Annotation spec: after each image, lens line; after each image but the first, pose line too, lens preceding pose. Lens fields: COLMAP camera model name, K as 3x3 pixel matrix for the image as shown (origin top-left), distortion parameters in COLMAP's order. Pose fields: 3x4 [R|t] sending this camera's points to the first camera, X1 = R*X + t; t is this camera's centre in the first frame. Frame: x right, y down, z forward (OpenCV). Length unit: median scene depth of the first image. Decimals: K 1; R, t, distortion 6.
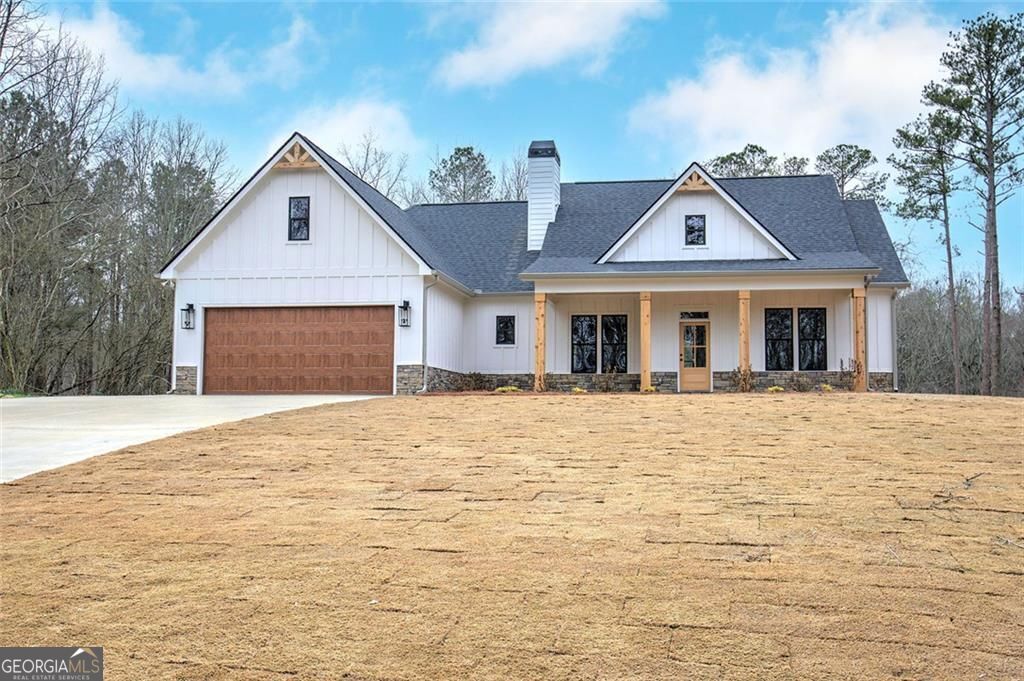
lens RADIAL K [[920.2, 0, 548.9], [0, 920.2, 358.5], [0, 0, 1]] dist [-0.008454, -0.013076]
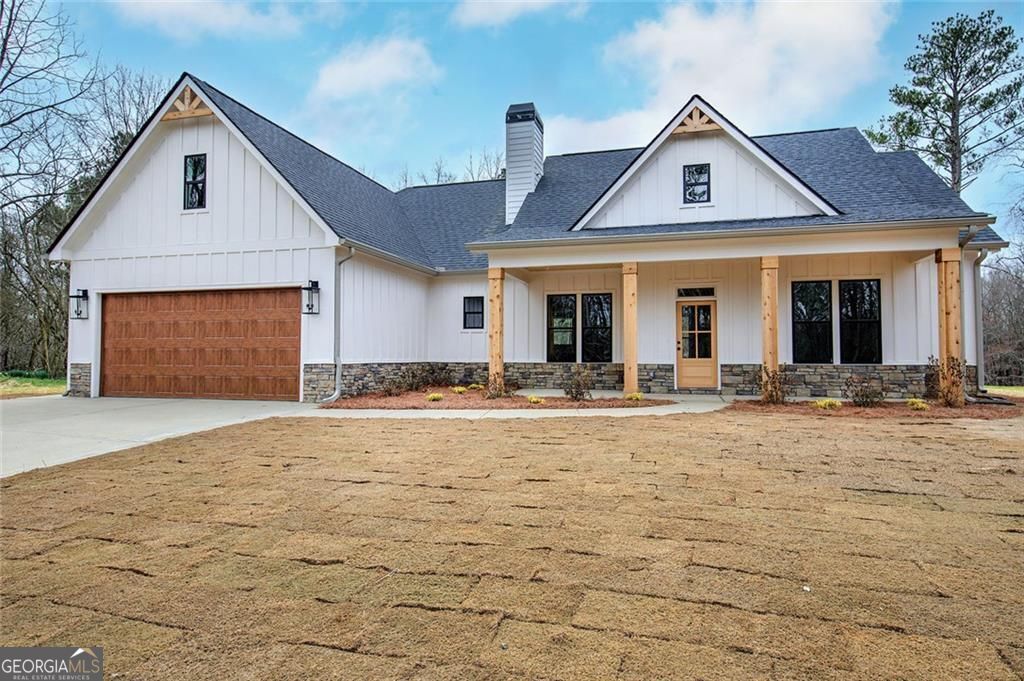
lens RADIAL K [[584.9, 0, 512.0], [0, 584.9, 340.5], [0, 0, 1]] dist [0.000188, -0.003005]
pose [[0.991981, -0.007398, -0.126171, 0.068230], [0.011742, 0.999362, 0.033717, -0.025701], [0.125841, -0.034929, 0.991435, 0.506858]]
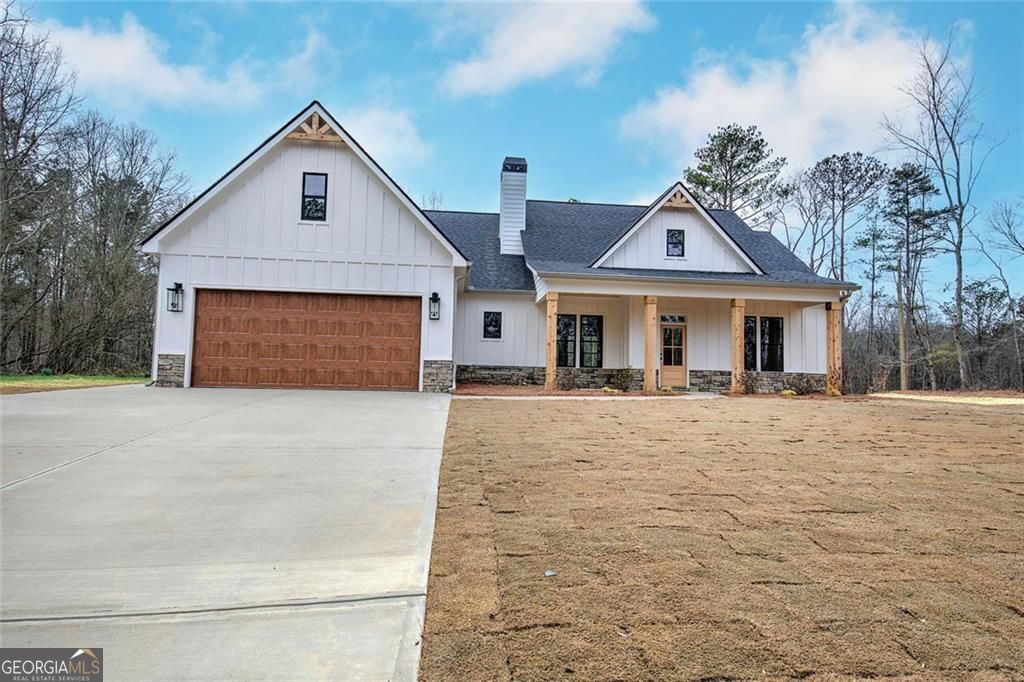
lens RADIAL K [[569.8, 0, 512.0], [0, 569.8, 341.0], [0, 0, 1]] dist [0.001635, -0.000330]
pose [[0.971641, 0.031812, 0.234313, -0.204181], [-0.032619, 0.999468, -0.000432, -0.014281], [-0.234202, -0.007223, 0.972161, 0.391866]]
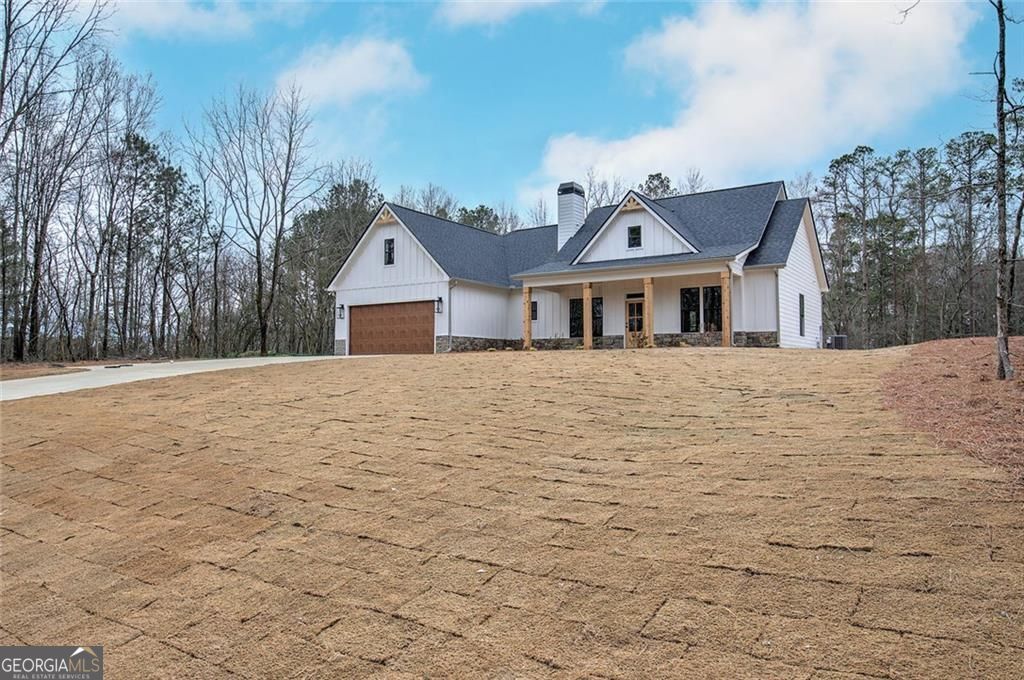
lens RADIAL K [[677.8, 0, 512.0], [0, 677.8, 340.0], [0, 0, 1]] dist [-0.004611, -0.001005]
pose [[0.907429, -0.023475, -0.419549, 0.451459], [0.030934, 0.999461, 0.010983, 0.005112], [0.419065, -0.022945, 0.907666, -0.054058]]
